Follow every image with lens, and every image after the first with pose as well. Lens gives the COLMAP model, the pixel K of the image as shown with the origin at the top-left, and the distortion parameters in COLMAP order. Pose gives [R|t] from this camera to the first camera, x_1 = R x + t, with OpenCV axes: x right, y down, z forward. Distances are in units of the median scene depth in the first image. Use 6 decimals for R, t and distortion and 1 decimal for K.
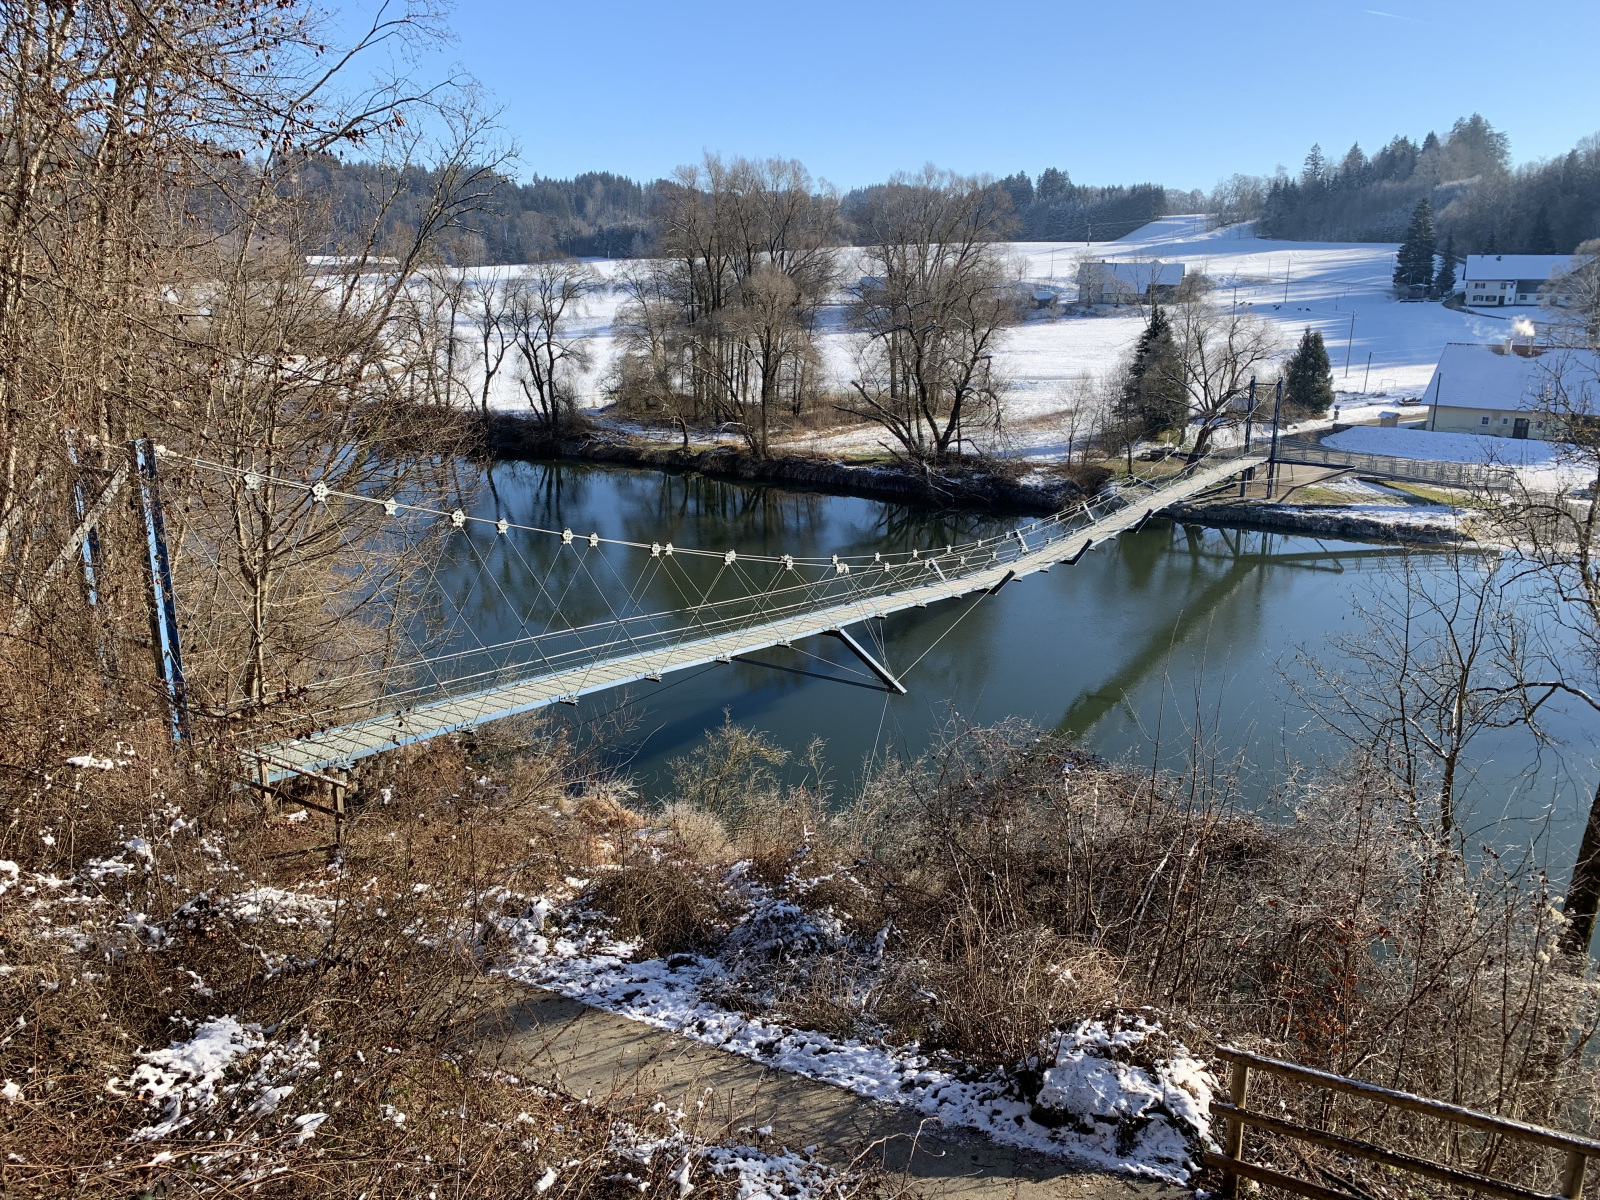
lens RADIAL K [[1205.2, 0, 798.7], [0, 1205.2, 587.3], [0, 0, 1]] dist [0.015730, -0.017733]
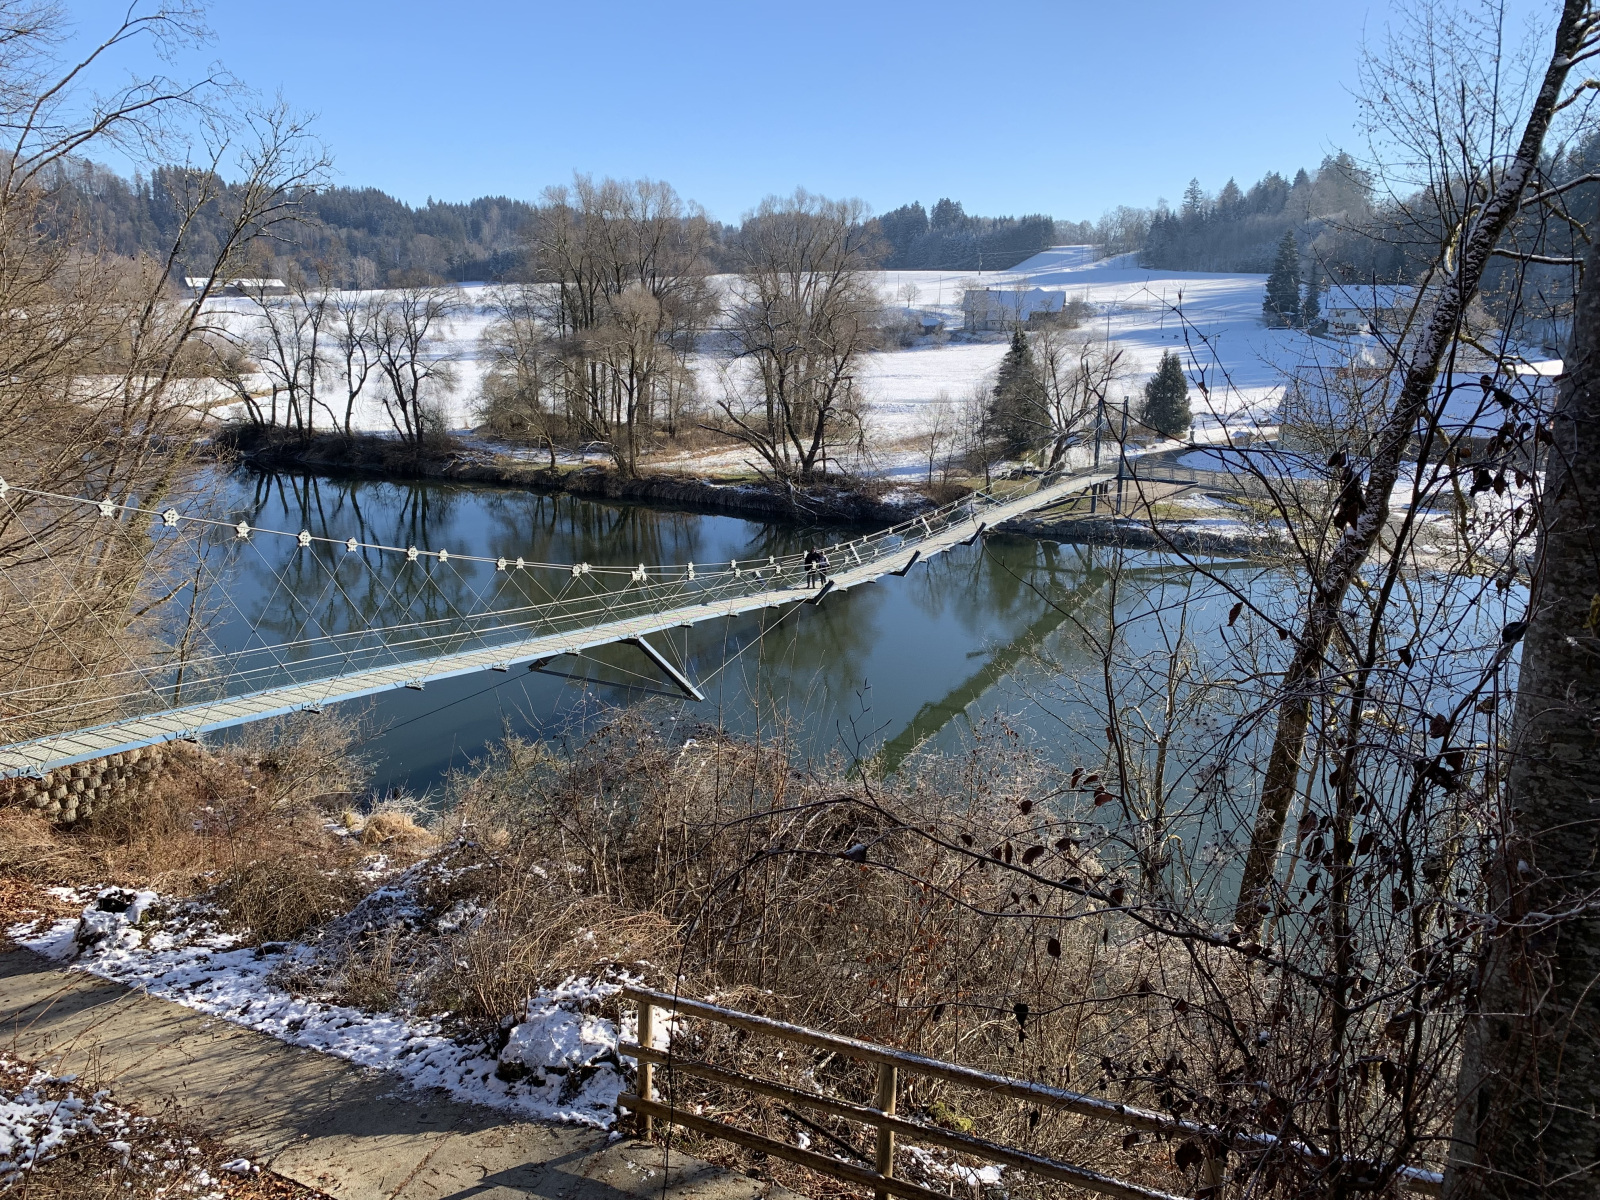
lens RADIAL K [[1205.2, 0, 799.1], [0, 1205.2, 590.2], [0, 0, 1]] dist [0.015730, -0.017733]
pose [[0.997109, -0.011296, 0.075137, 0.036341], [0.012749, 0.999740, -0.018884, 0.006345], [-0.074905, 0.019787, 0.996994, -0.001192]]
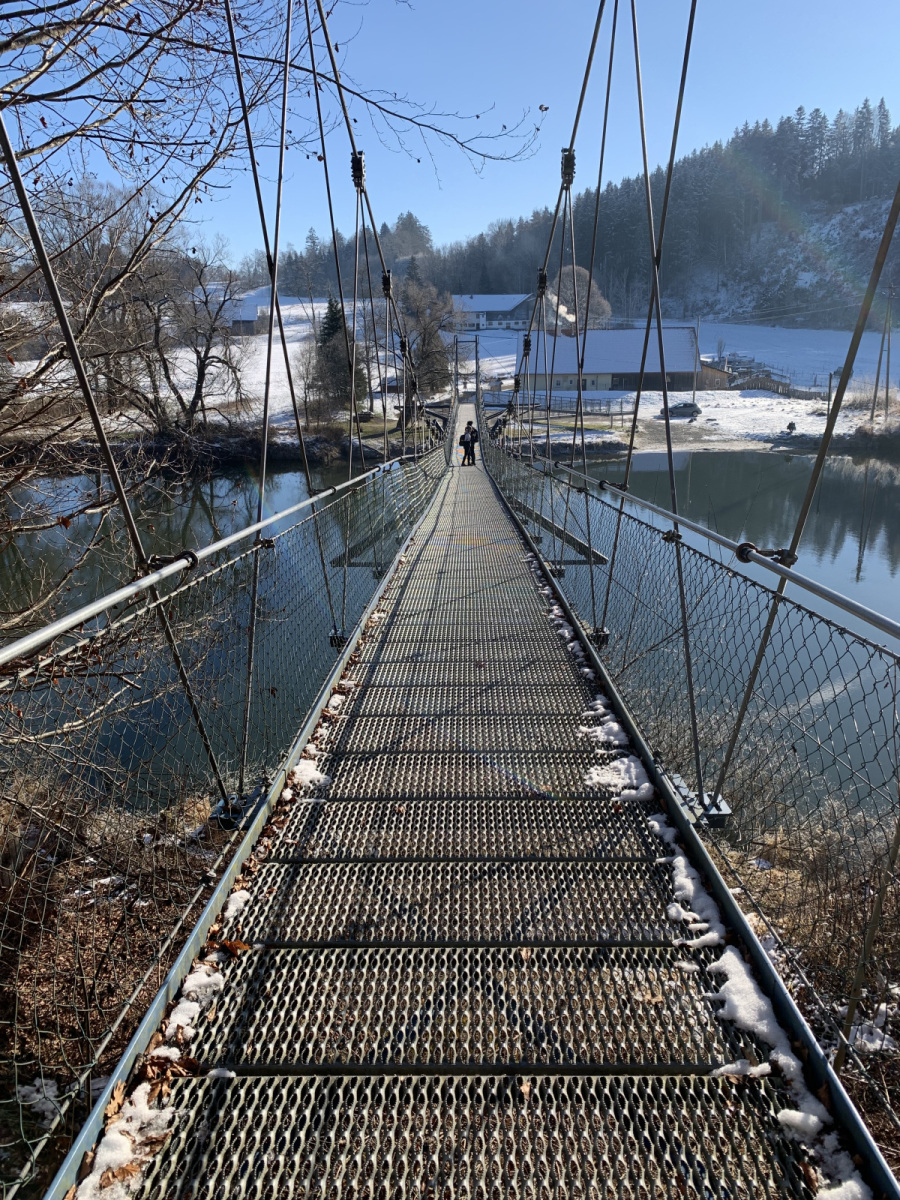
lens RADIAL K [[903.9, 0, 448.8], [0, 903.9, 594.0], [0, 0, 1]] dist [0.015730, -0.017733]
pose [[0.847488, -0.161941, 0.505509, -0.110532], [0.152915, 0.986438, 0.059644, 0.021226], [-0.508311, 0.026753, 0.860758, 0.221244]]
